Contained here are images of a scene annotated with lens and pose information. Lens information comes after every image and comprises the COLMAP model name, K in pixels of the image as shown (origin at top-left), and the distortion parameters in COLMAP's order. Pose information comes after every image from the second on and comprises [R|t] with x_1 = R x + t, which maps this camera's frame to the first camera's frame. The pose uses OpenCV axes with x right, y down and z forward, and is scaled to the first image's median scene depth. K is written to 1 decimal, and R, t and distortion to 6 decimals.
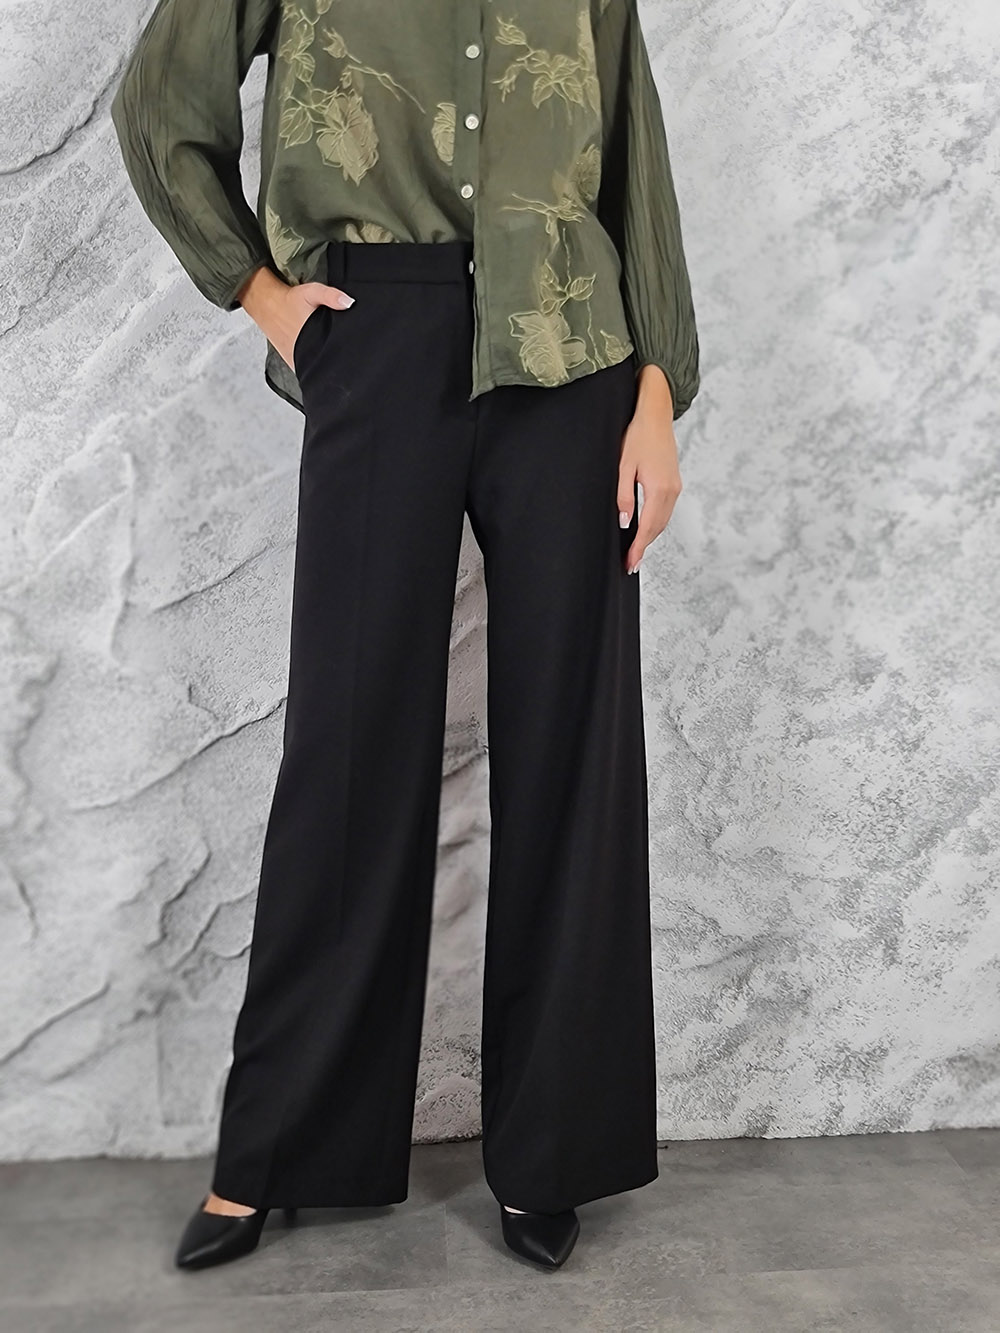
lens RADIAL K [[1857.7, 0, 519.0], [0, 1857.7, 655.7], [0, 0, 1]] dist [0.076129, -0.132808]
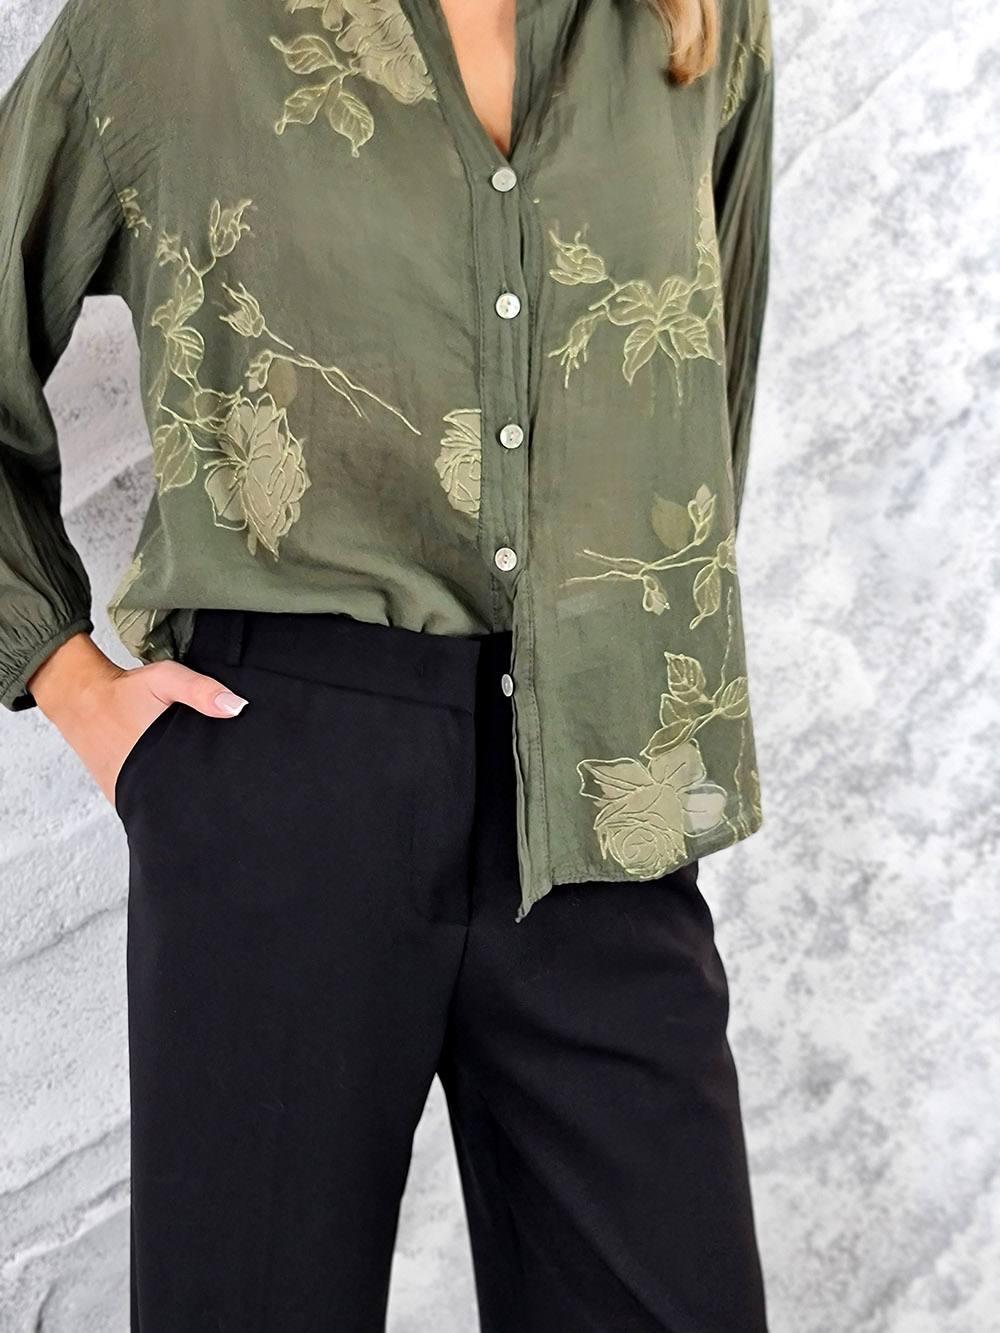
lens RADIAL K [[1891.7, 0, 450.4], [0, 1891.7, 649.4], [0, 0, 1]] dist [0.048779, 0.042329]
pose [[0.962952, 0.000986, 0.269670, -0.150211], [-0.020367, 0.997403, 0.069082, -0.206515], [-0.268901, -0.072015, 0.960472, 0.352197]]
